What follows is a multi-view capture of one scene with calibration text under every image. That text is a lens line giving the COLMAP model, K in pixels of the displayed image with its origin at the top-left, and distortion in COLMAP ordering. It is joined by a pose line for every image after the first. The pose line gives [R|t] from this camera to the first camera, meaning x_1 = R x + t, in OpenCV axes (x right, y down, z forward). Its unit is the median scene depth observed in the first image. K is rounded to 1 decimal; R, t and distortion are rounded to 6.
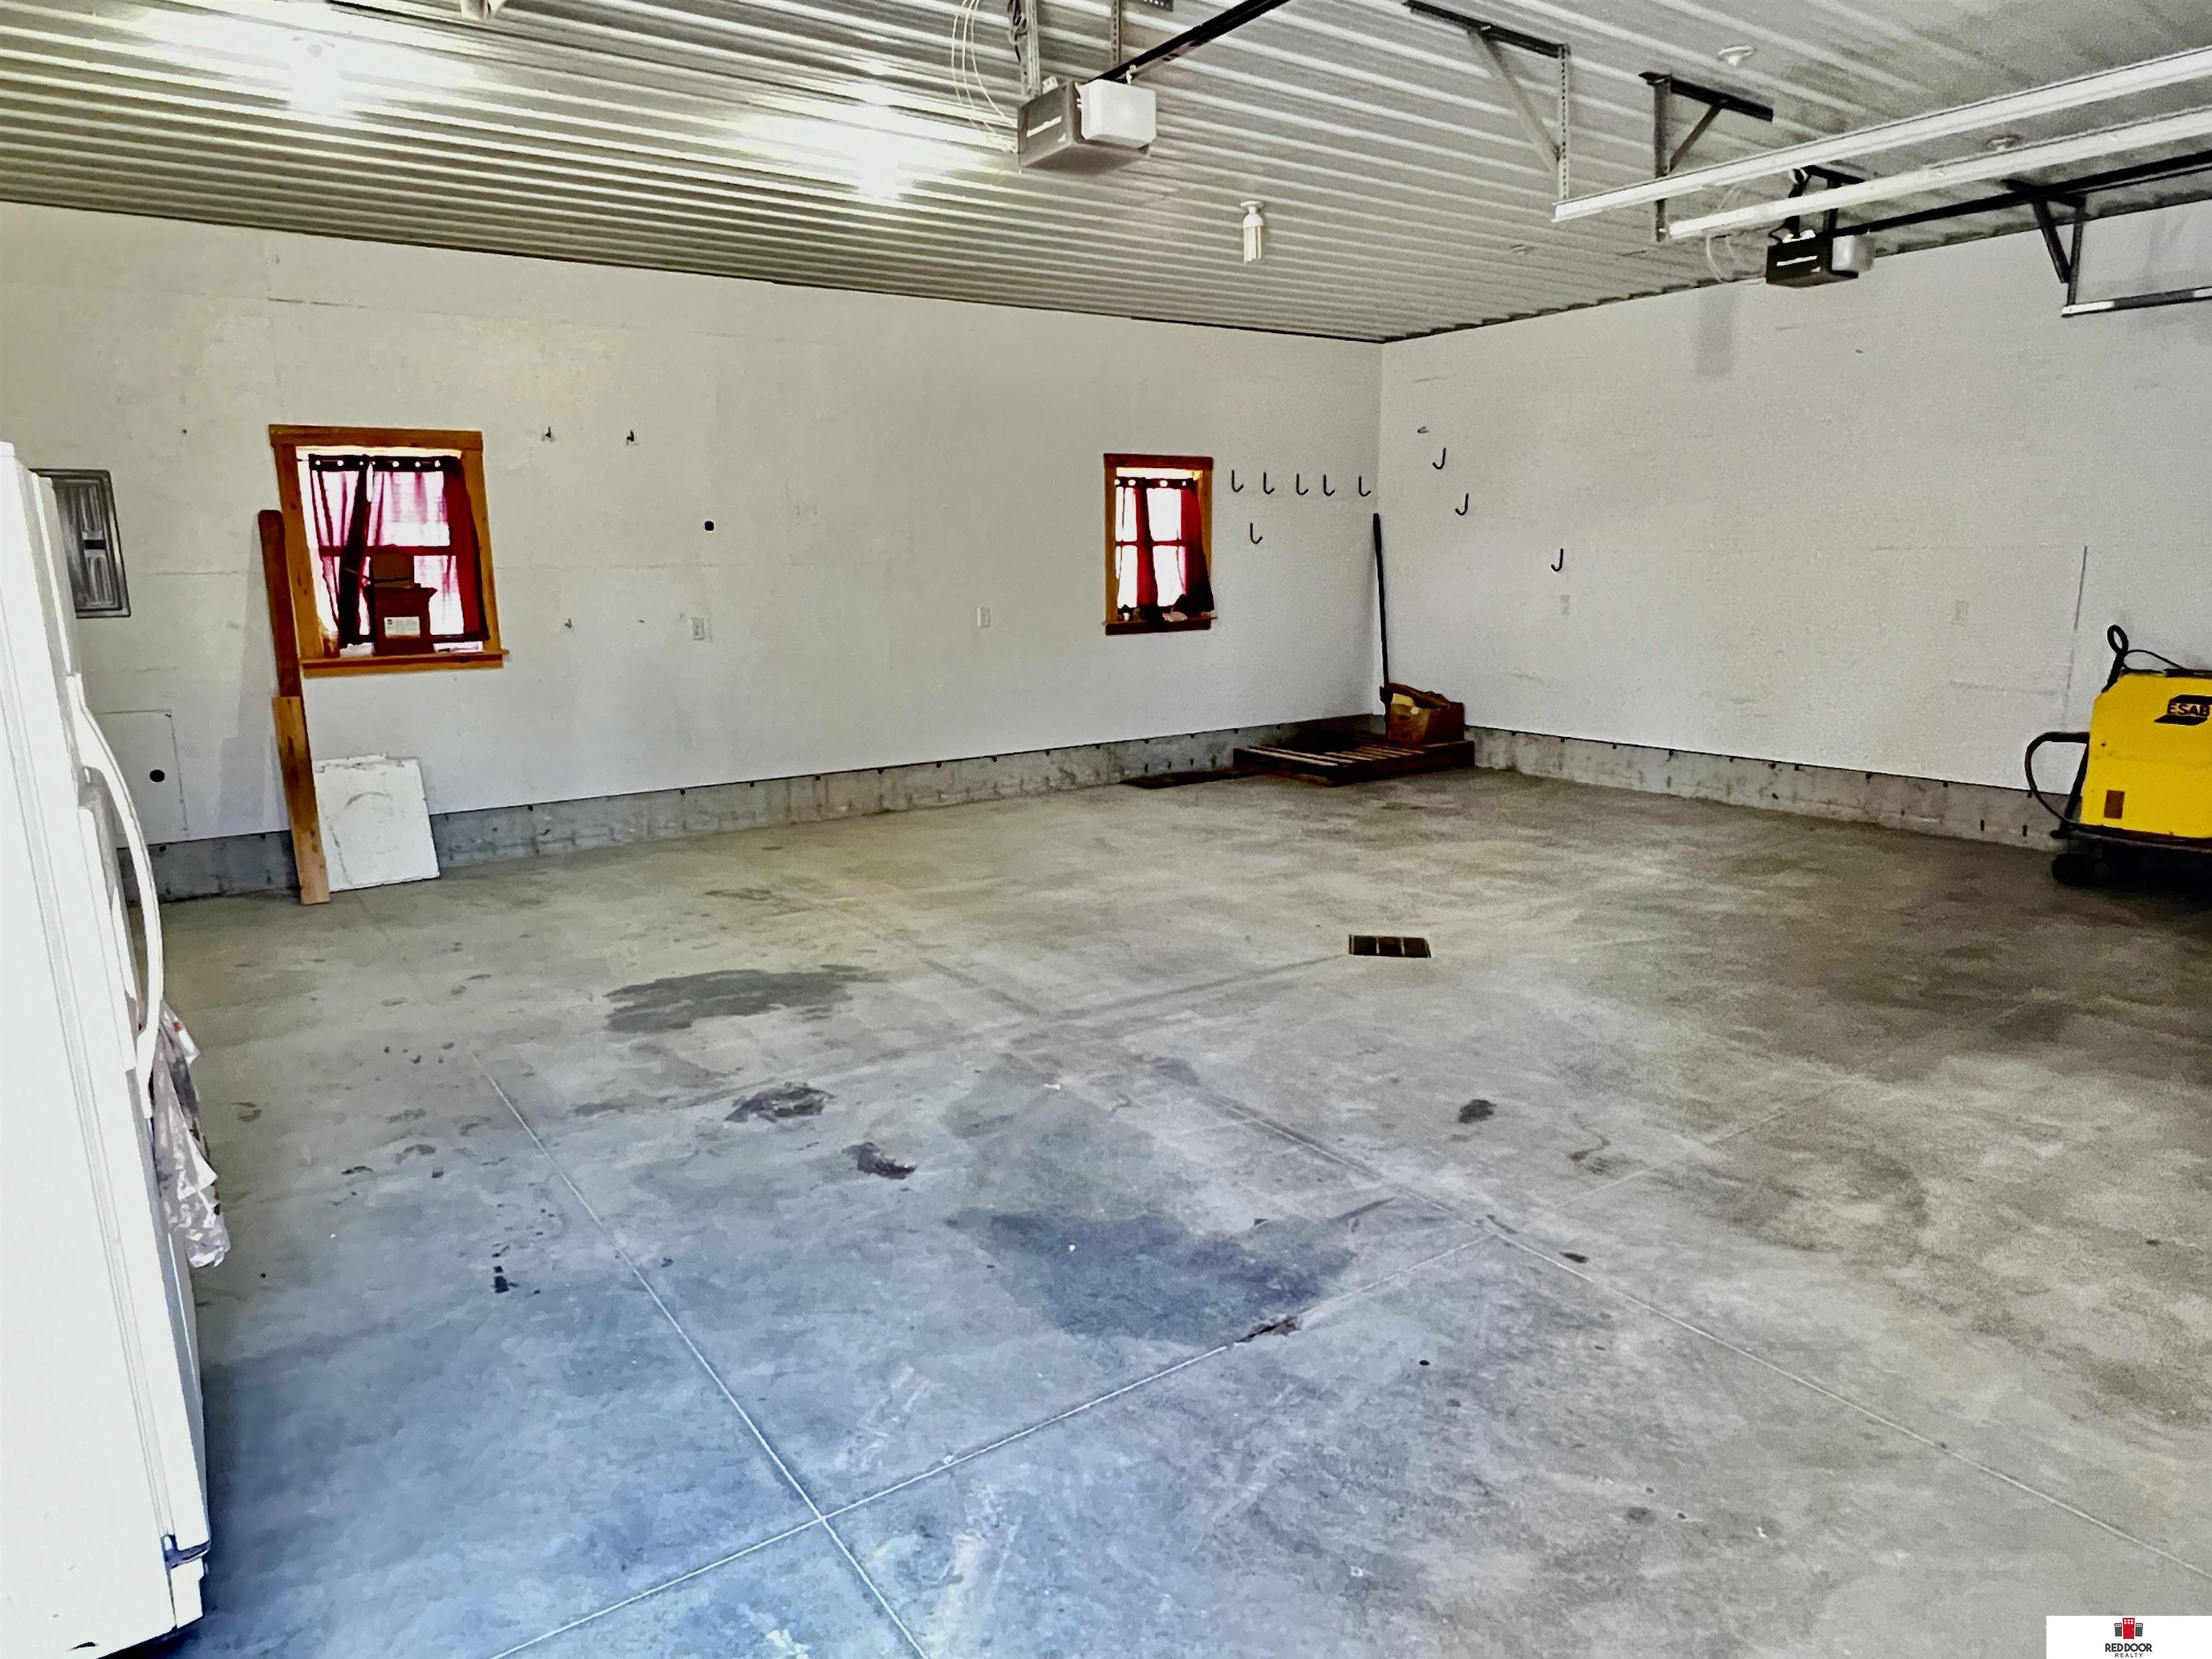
lens RADIAL K [[1379.0, 0, 1106.0], [0, 1379.0, 829.5], [0, 0, 1]] dist [-0.005453, 0.000137]
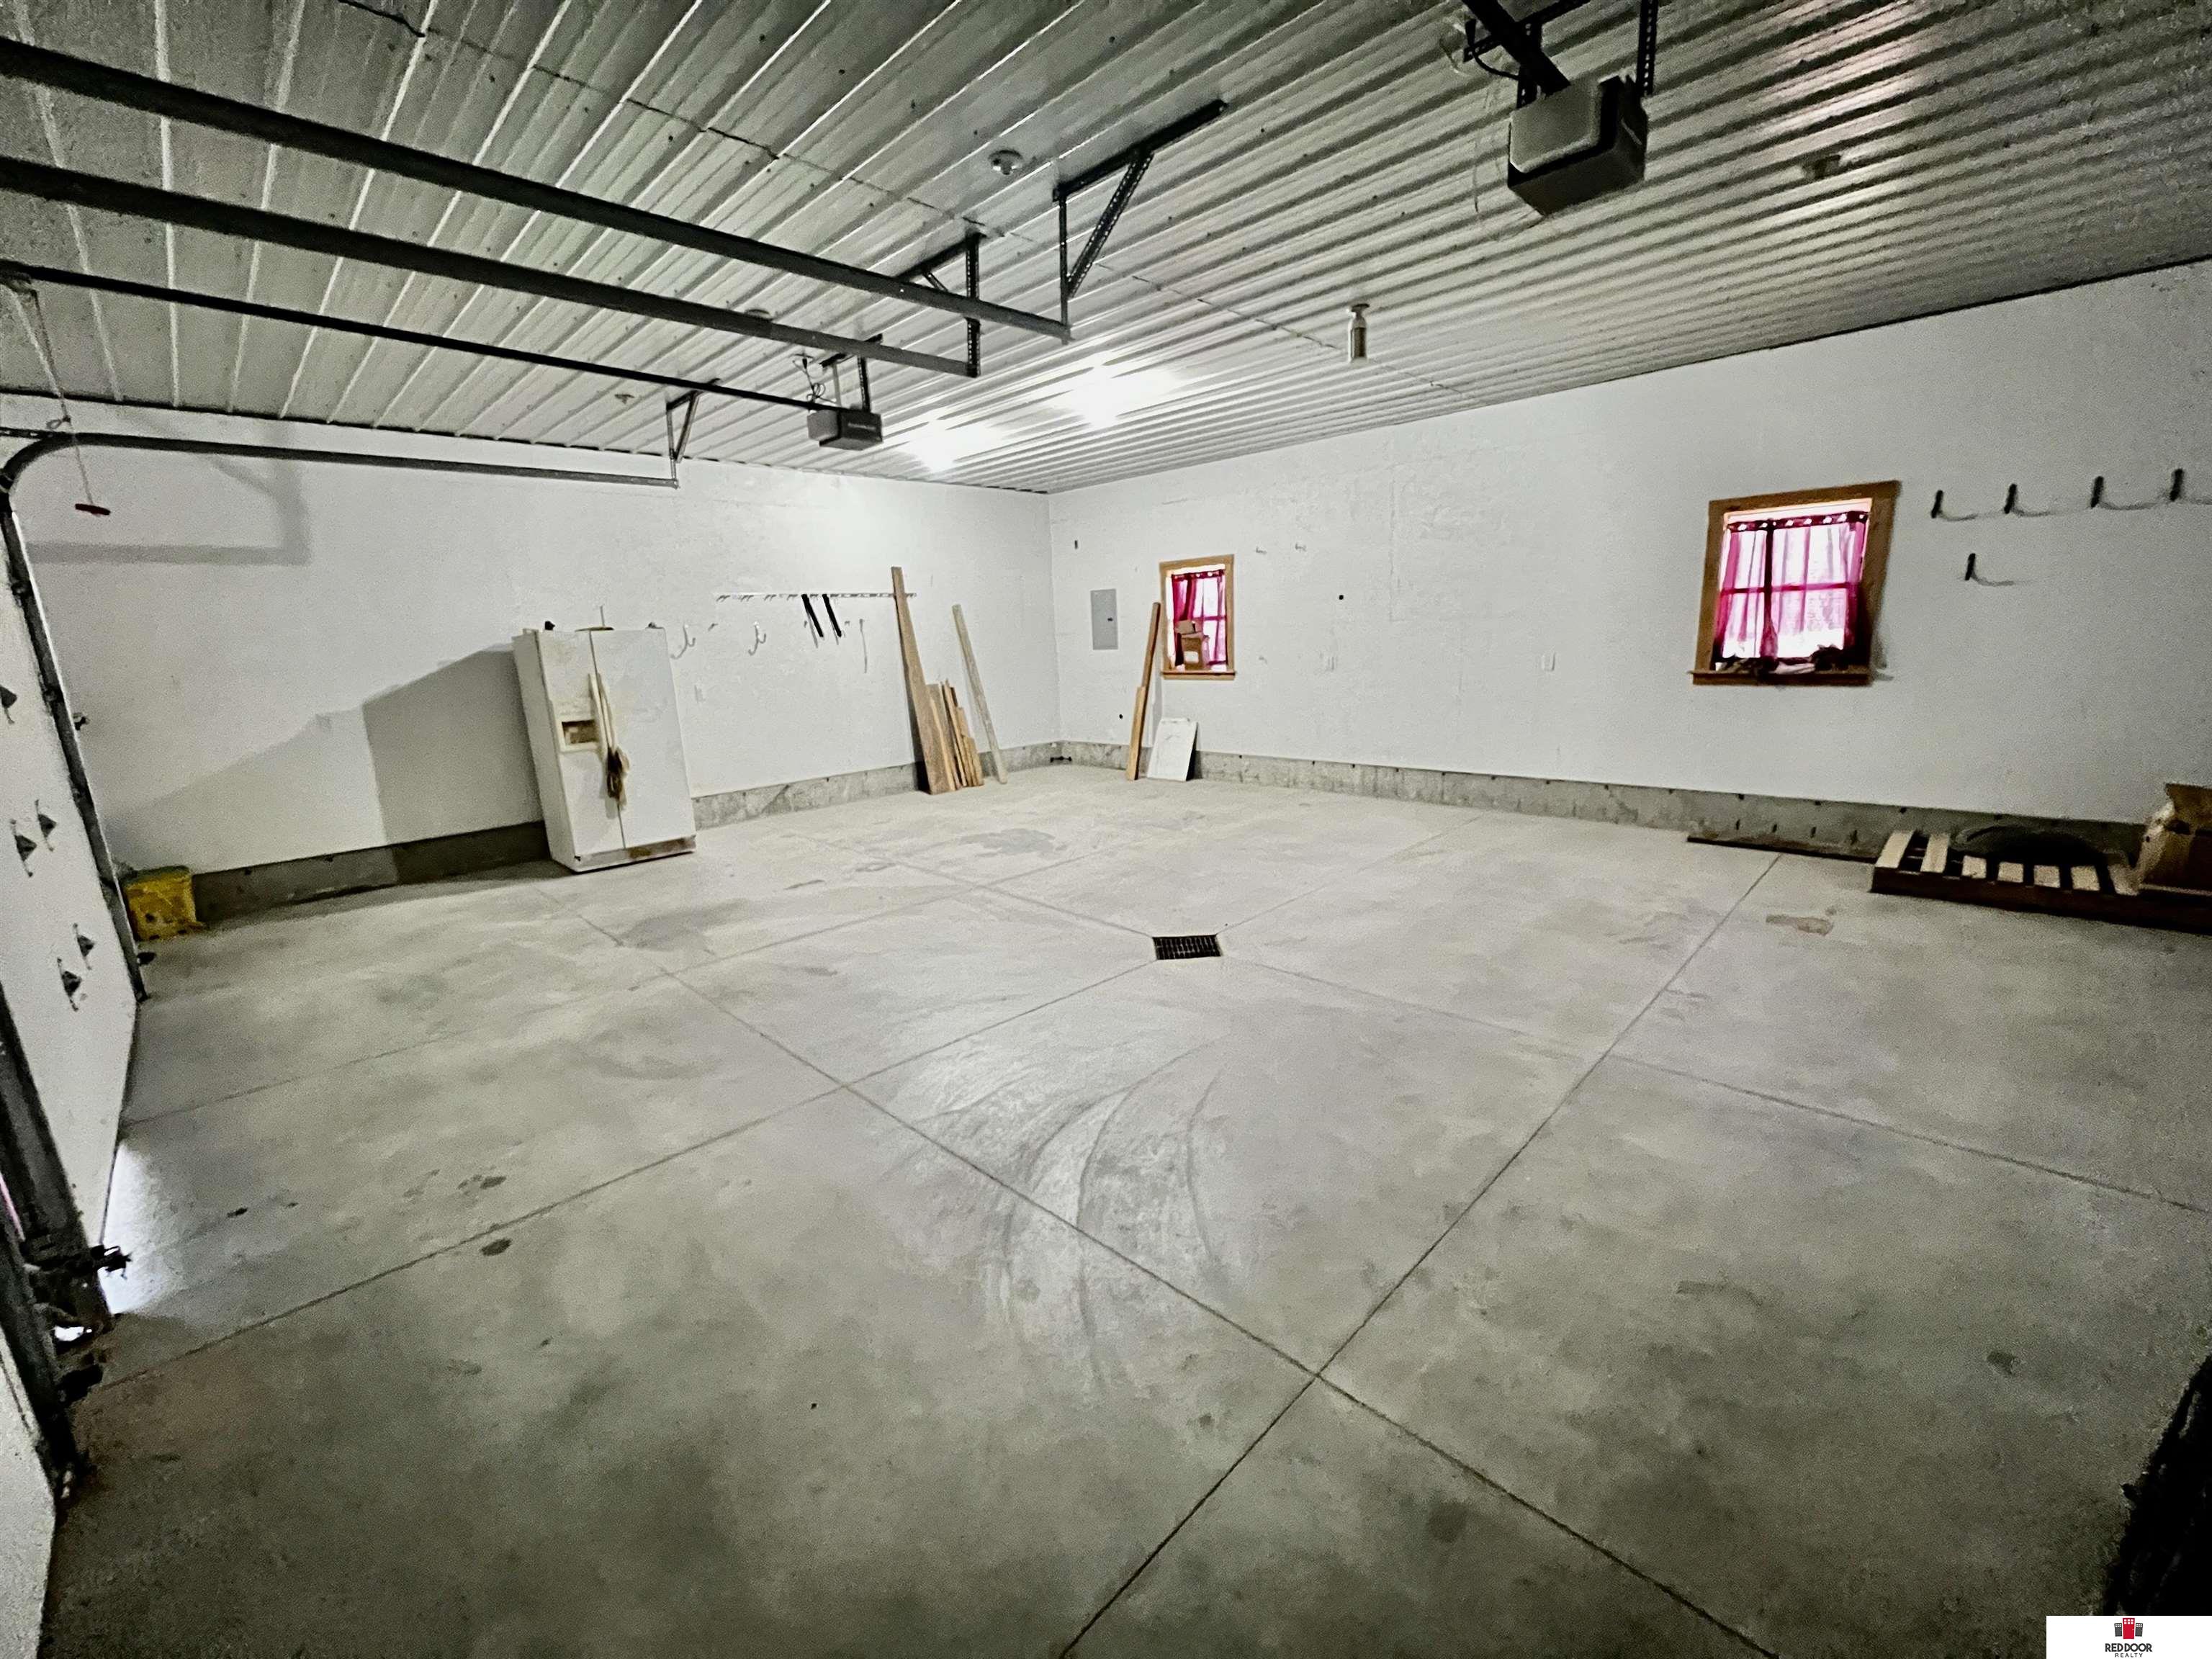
lens RADIAL K [[886.4, 0, 1106.0], [0, 886.4, 829.5], [0, 0, 1]] dist [-0.000575, -0.000247]
pose [[0.188100, 0.223193, -0.956453, 0.770257], [-0.152126, 0.968705, 0.196135, -0.136005], [0.970297, 0.108609, 0.216167, 0.616393]]
